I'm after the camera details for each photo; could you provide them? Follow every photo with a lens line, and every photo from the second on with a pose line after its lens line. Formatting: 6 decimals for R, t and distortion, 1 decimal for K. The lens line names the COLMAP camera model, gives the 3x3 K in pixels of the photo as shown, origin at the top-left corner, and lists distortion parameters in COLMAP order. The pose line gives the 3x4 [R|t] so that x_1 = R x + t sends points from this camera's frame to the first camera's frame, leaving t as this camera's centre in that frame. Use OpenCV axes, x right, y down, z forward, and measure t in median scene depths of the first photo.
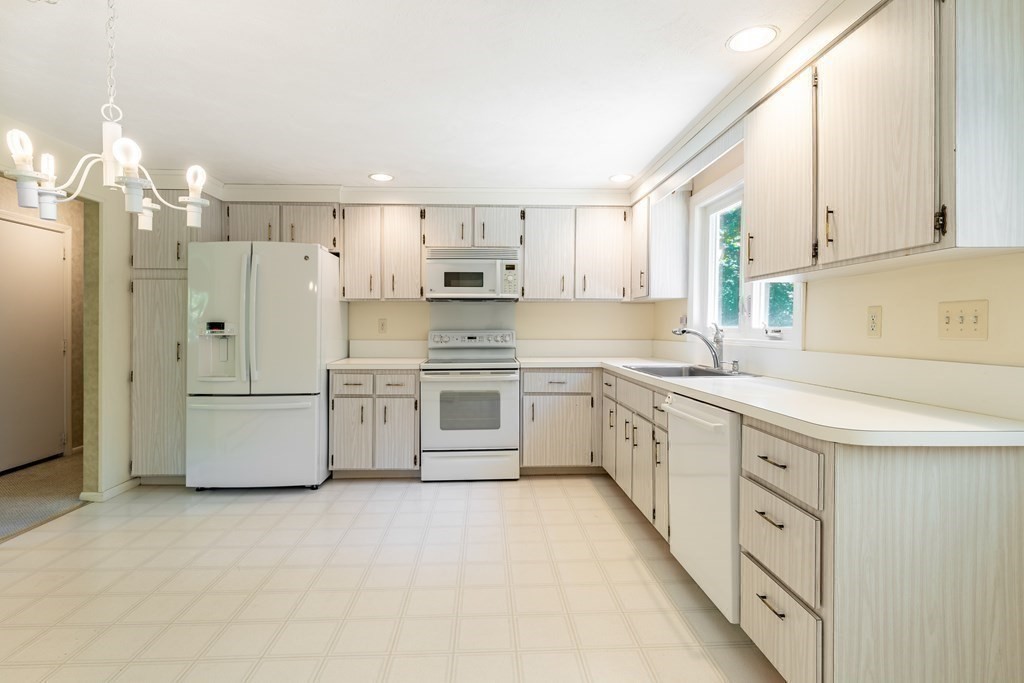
lens RADIAL K [[485.1, 0, 515.2], [0, 485.1, 323.0], [0, 0, 1]] dist [0.004037, 0.000341]
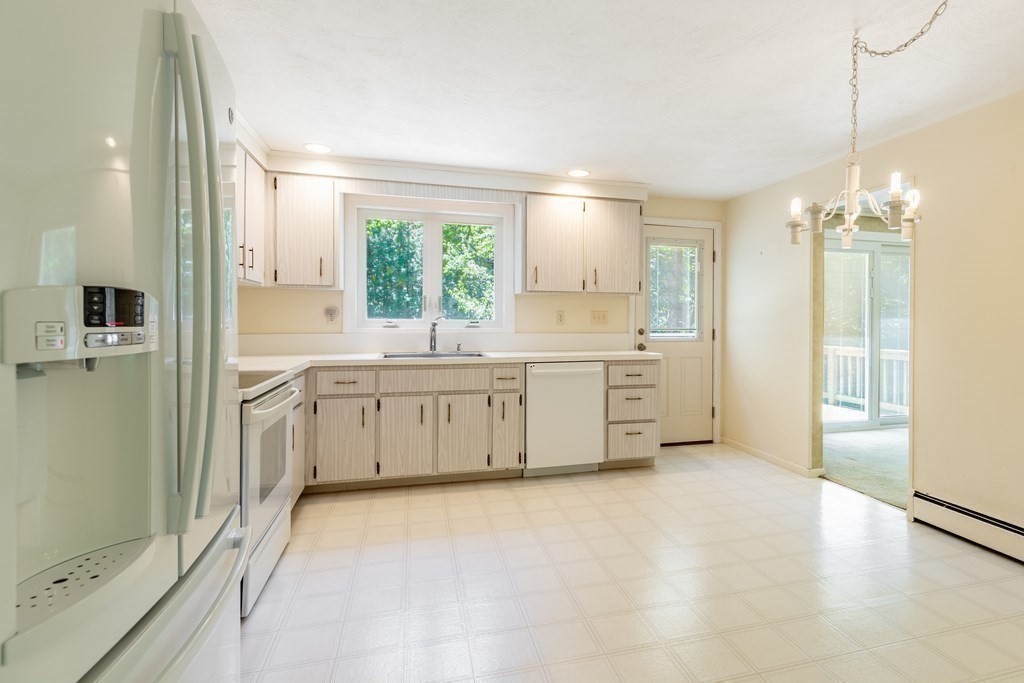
lens RADIAL K [[485.1, 0, 515.2], [0, 485.1, 323.0], [0, 0, 1]] dist [0.004037, 0.000341]
pose [[-0.158704, -0.006607, 0.987304, -1.353486], [-0.010839, 0.999929, 0.004949, 0.012501], [-0.987267, -0.009916, -0.158765, 1.490482]]
